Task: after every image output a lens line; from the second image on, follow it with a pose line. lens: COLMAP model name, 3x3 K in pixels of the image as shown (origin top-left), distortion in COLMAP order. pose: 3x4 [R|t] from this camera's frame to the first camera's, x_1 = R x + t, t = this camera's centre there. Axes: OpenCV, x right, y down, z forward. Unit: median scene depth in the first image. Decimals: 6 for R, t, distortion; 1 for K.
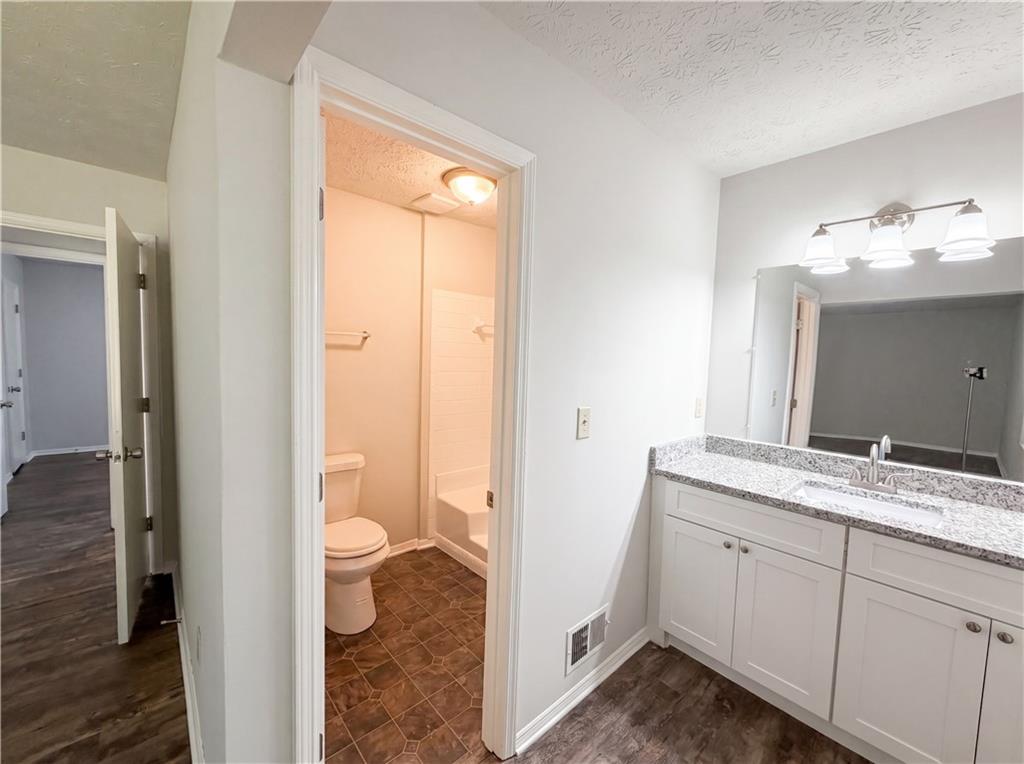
lens RADIAL K [[409.2, 0, 509.0], [0, 409.2, 381.9], [0, 0, 1]] dist [0.002083, -0.000083]
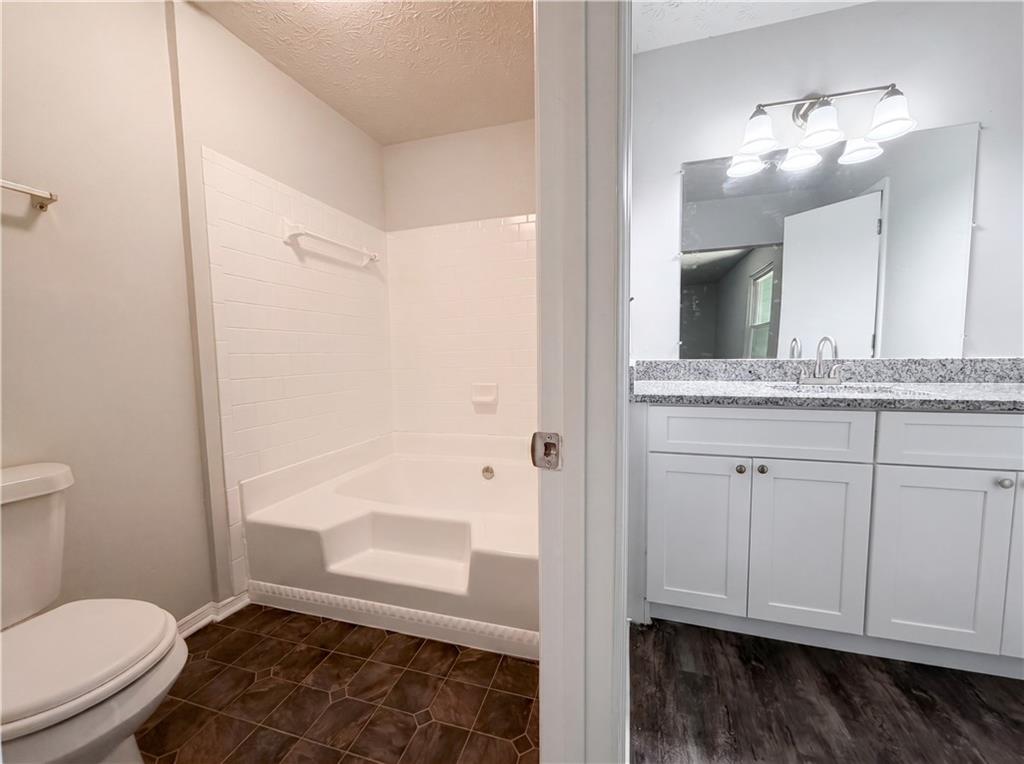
lens RADIAL K [[409.2, 0, 509.0], [0, 409.2, 381.9], [0, 0, 1]] dist [0.002083, -0.000083]
pose [[0.852923, -0.083097, 0.515380, -0.216570], [0.074261, 0.996523, 0.037775, 0.143135], [-0.516727, 0.006053, 0.856129, 0.475874]]
